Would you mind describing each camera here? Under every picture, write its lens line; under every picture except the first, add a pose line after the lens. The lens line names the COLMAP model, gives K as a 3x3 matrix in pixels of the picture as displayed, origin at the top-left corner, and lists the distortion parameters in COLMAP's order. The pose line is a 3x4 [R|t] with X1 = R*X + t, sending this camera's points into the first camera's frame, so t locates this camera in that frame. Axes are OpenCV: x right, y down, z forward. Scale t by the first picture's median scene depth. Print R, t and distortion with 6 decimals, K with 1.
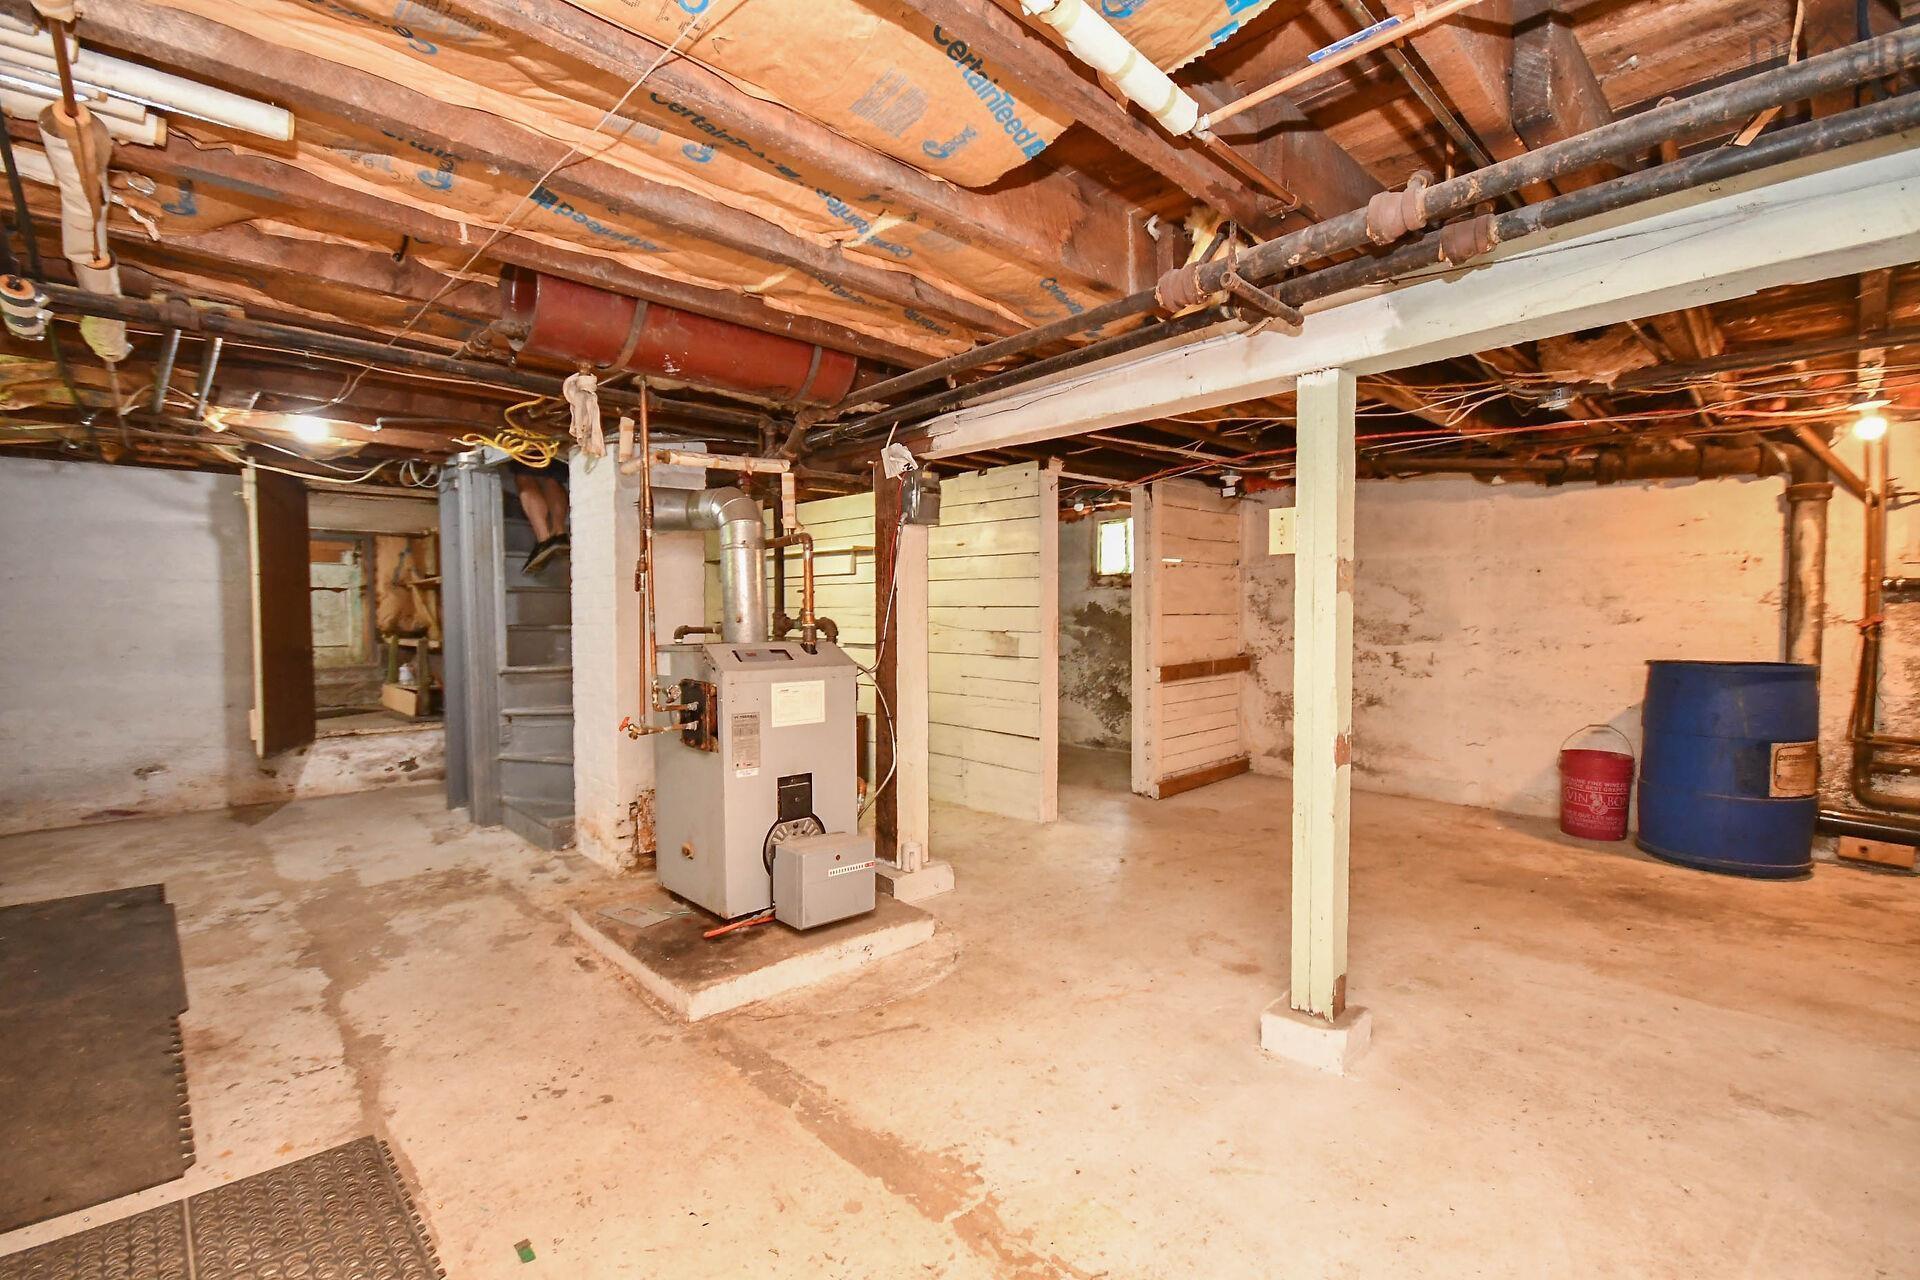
lens RADIAL K [[845.2, 0, 954.9], [0, 845.2, 650.0], [0, 0, 1]] dist [0.006889, -0.010990]
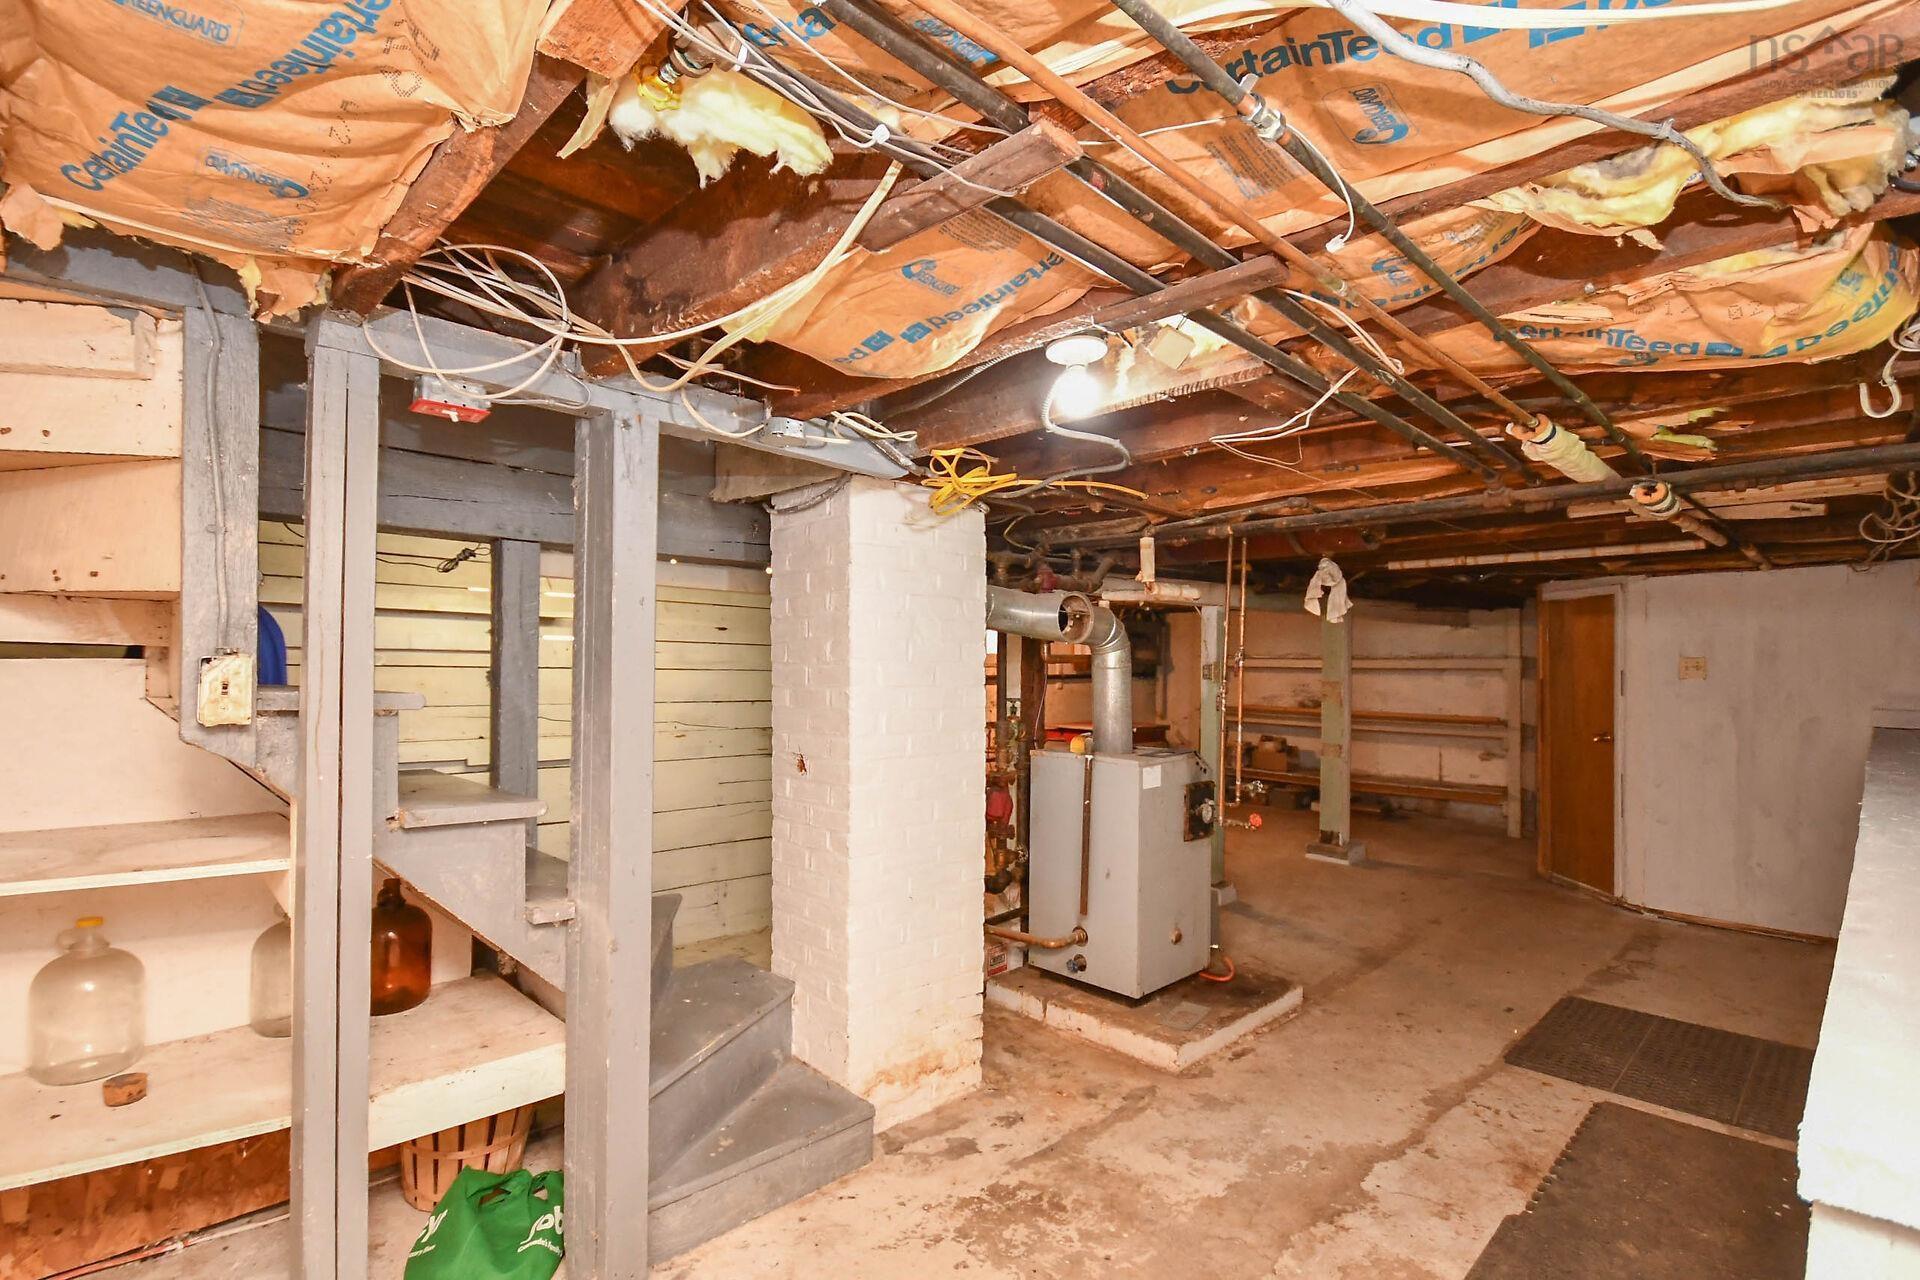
lens RADIAL K [[903.3, 0, 960.0], [0, 903.3, 640.0], [0, 0, 1]] dist [-0.000681, -0.001619]
pose [[-0.015501, 0.028057, 0.999486, -1.317647], [0.030038, 0.999168, -0.027582, -0.119640], [-0.999429, 0.029595, -0.016331, 1.110912]]
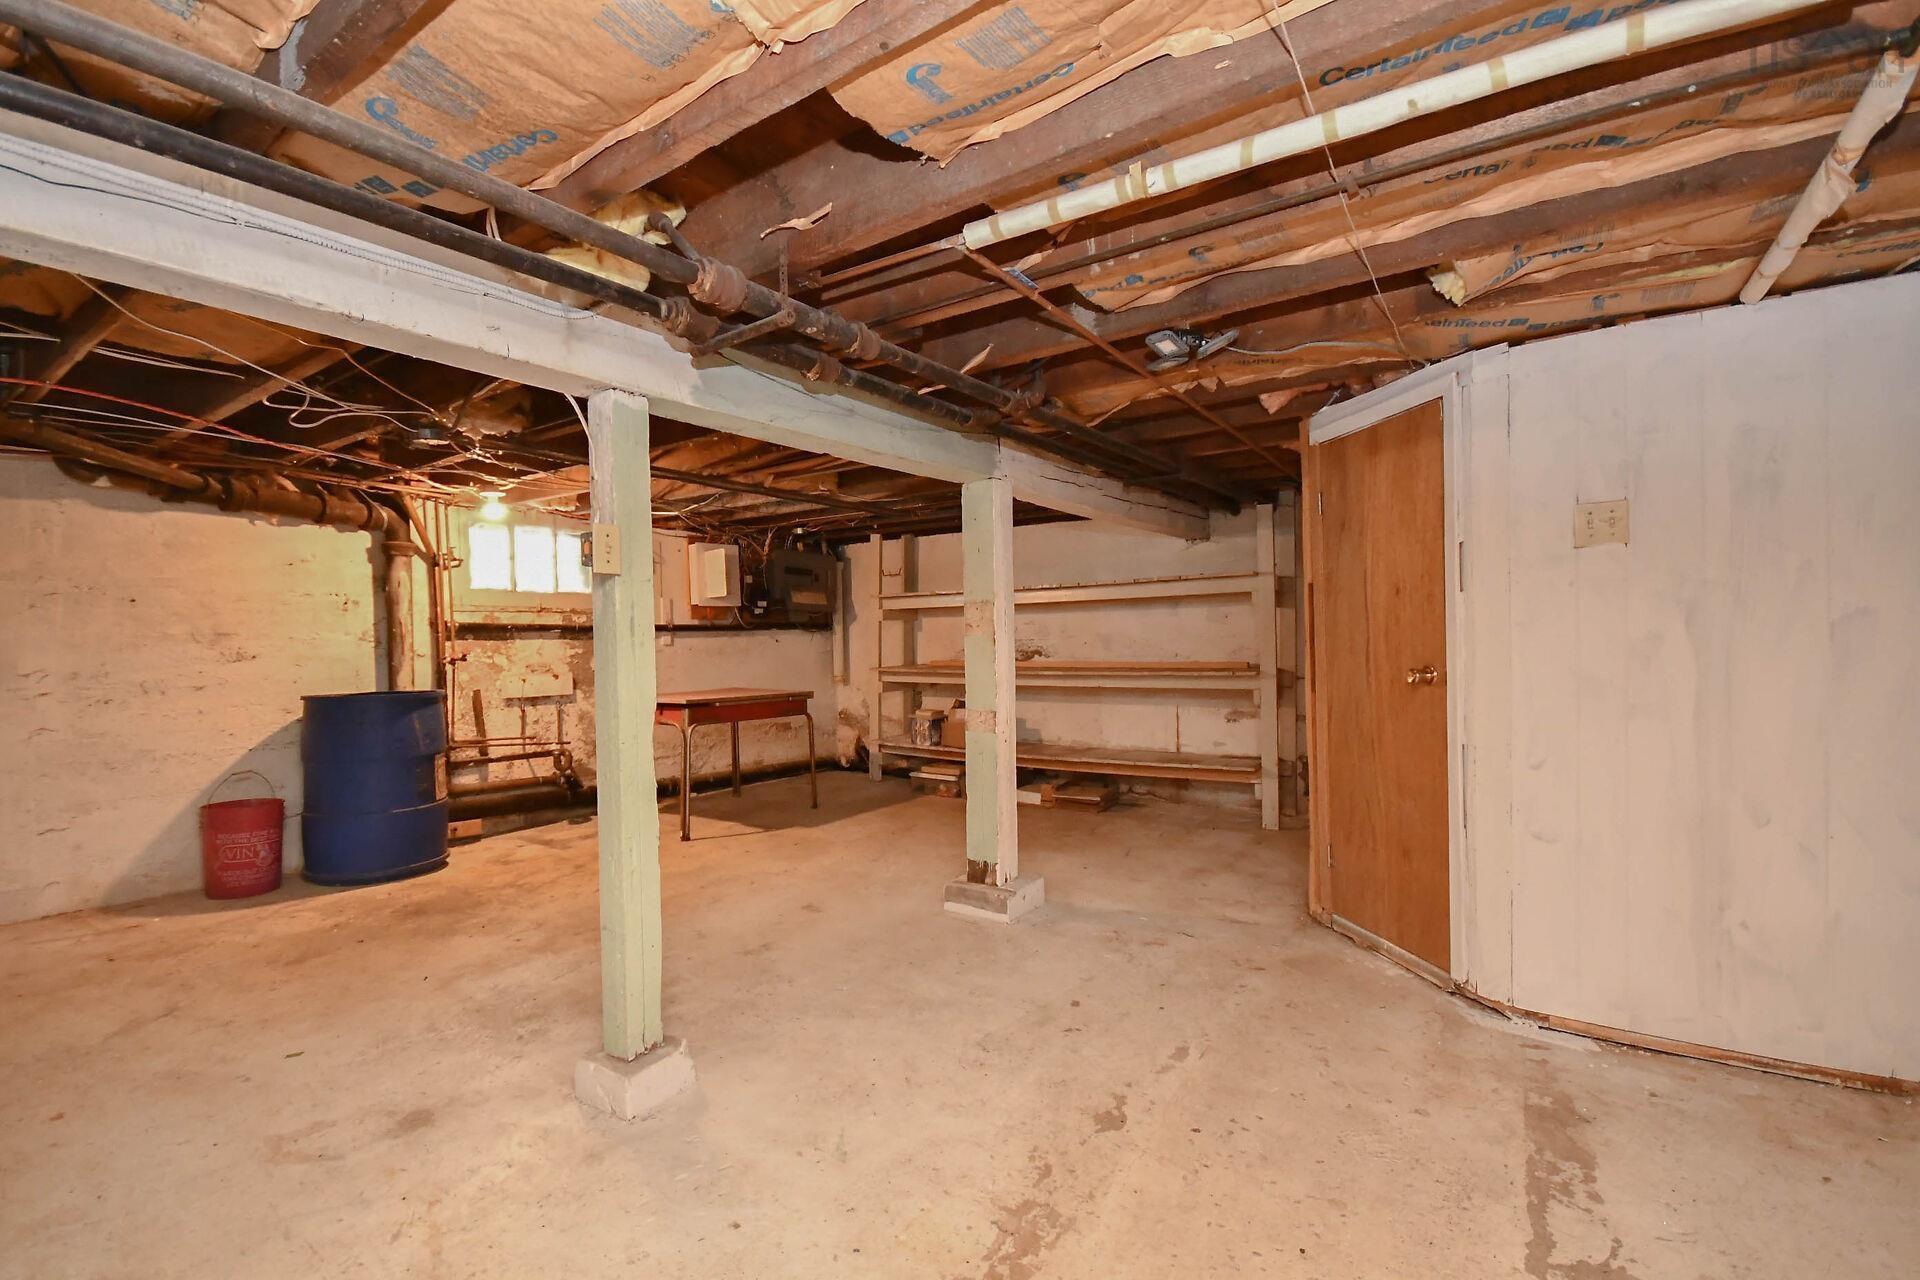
lens RADIAL K [[851.3, 0, 960.0], [0, 851.3, 640.0], [0, 0, 1]] dist [0.000313, -0.000070]
pose [[-0.219733, 0.009055, 0.975518, -0.393001], [0.057678, 0.998328, 0.003725, -0.016051], [-0.973853, 0.057084, -0.219888, 0.534028]]
